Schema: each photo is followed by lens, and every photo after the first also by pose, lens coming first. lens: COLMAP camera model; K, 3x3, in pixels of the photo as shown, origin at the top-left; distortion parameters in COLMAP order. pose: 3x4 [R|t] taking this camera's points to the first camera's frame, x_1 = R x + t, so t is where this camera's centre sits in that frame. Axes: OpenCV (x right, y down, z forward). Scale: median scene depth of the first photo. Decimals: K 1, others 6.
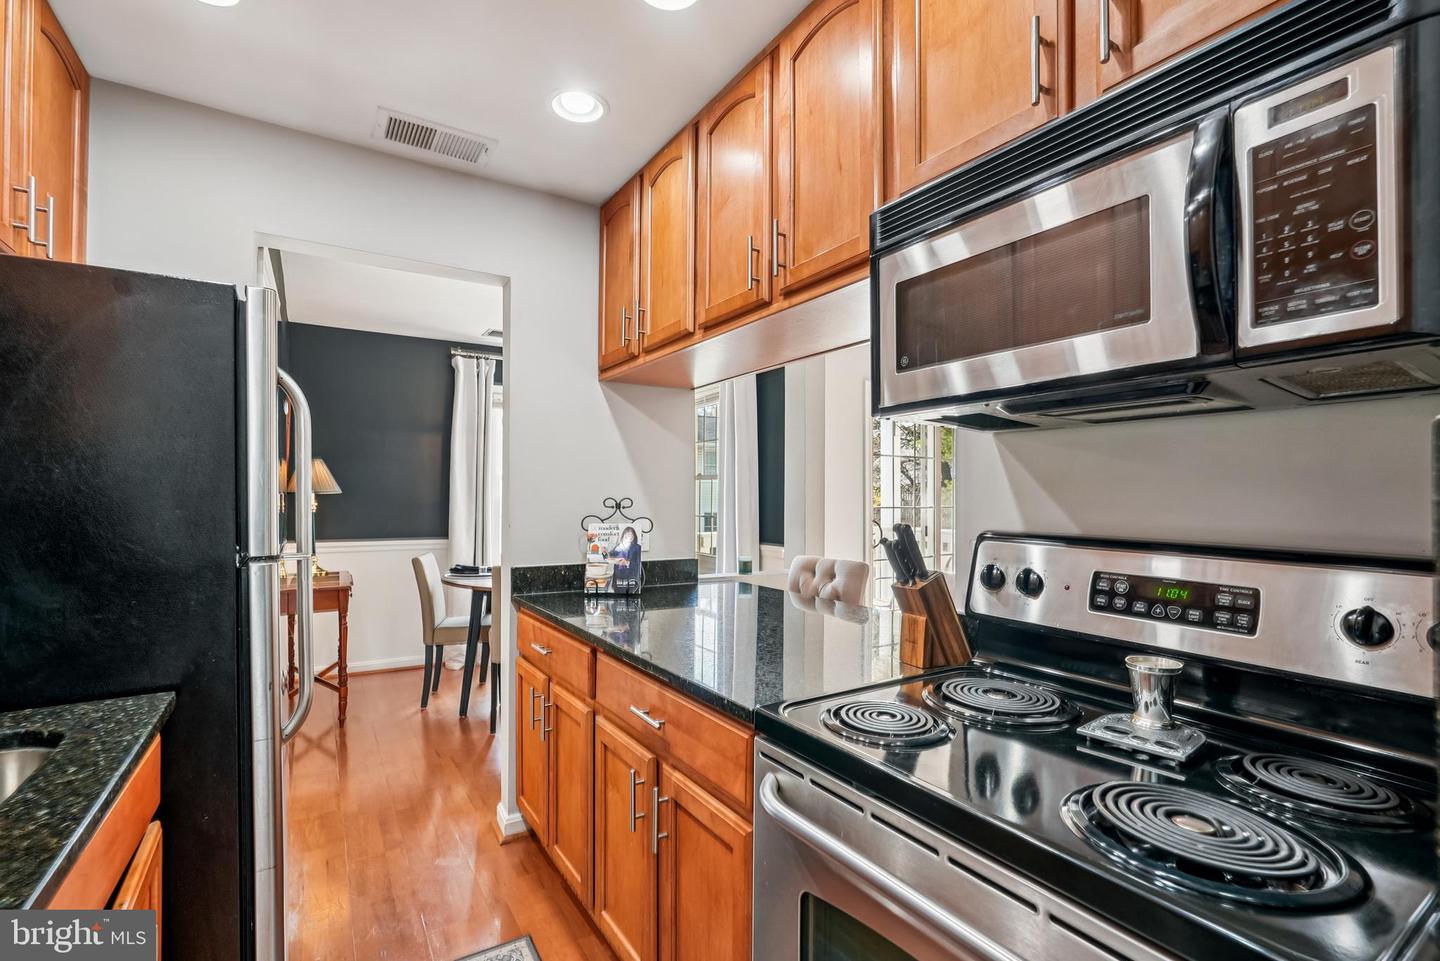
lens RADIAL K [[656.9, 0, 725.2], [0, 656.9, 486.8], [0, 0, 1]] dist [-0.018184, 0.008840]
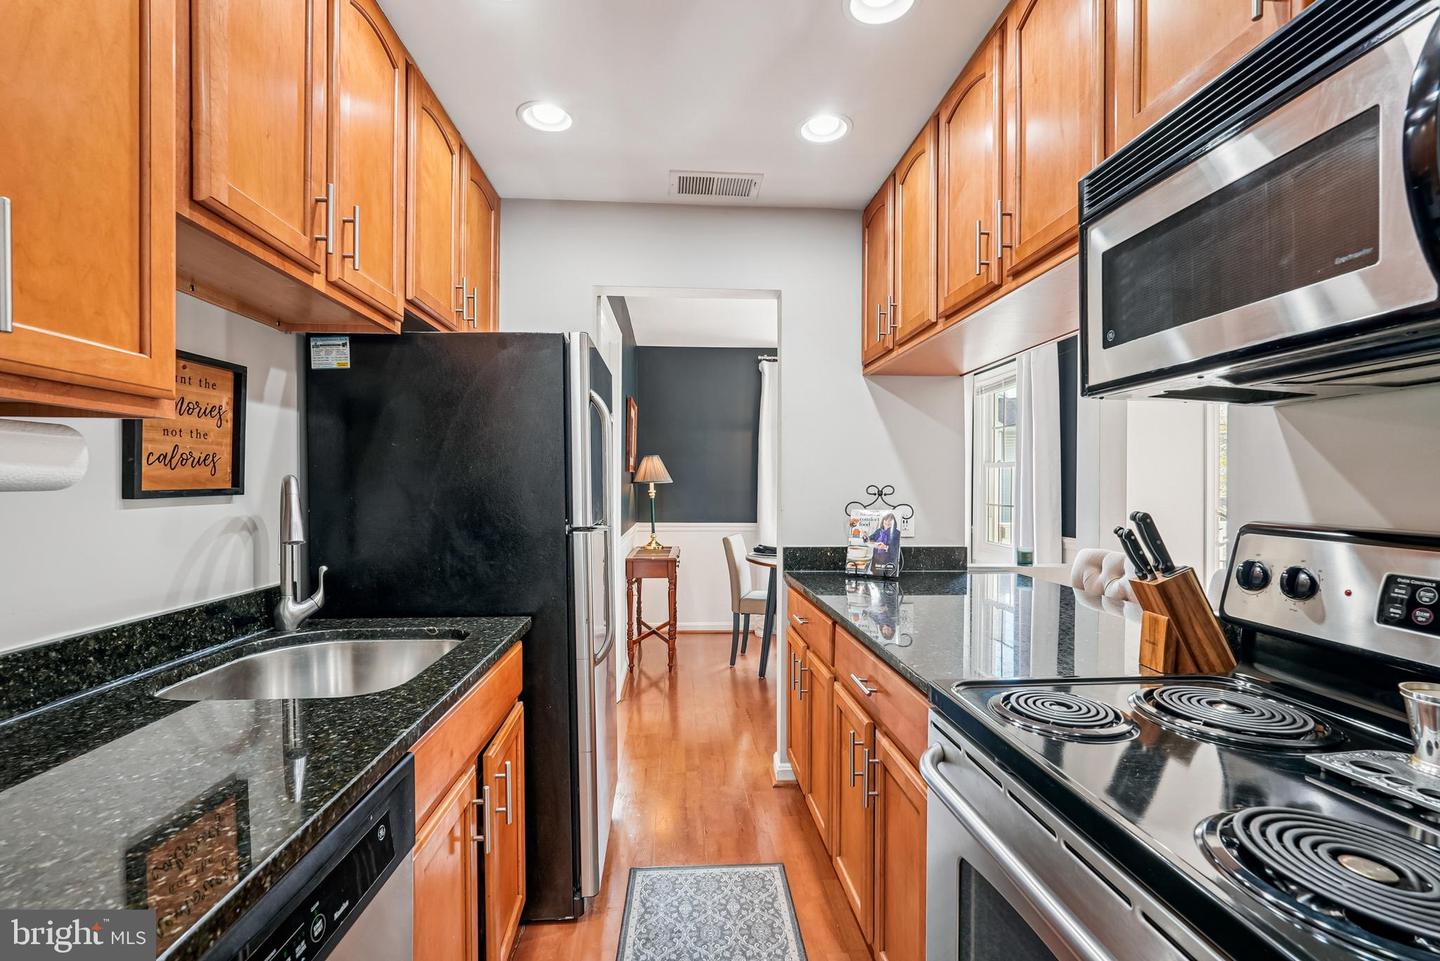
lens RADIAL K [[646.9, 0, 718.0], [0, 646.9, 484.4], [0, 0, 1]] dist [-0.021428, 0.013528]
pose [[0.877626, -0.002722, -0.479339, 0.130424], [0.008352, 0.999919, 0.009615, 0.003361], [0.479274, -0.012442, 0.877577, -0.040705]]
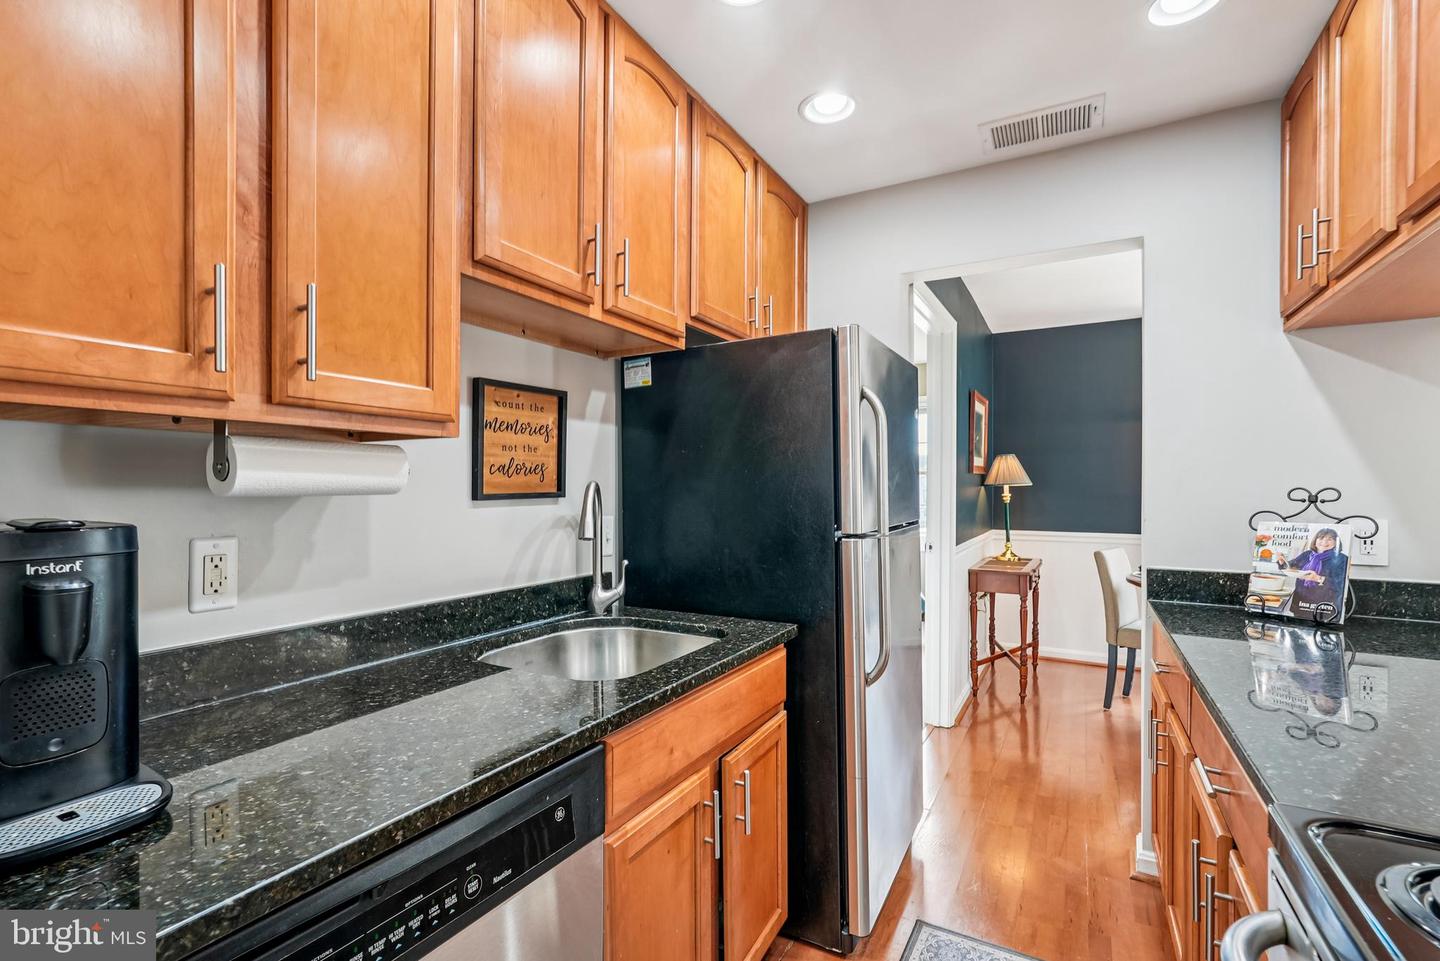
lens RADIAL K [[646.9, 0, 718.0], [0, 646.9, 484.4], [0, 0, 1]] dist [-0.021428, 0.013528]
pose [[0.470407, -0.009167, -0.882402, 0.188864], [0.015703, 0.999875, -0.002016, 0.004763], [0.882310, -0.012908, 0.470492, 0.110686]]
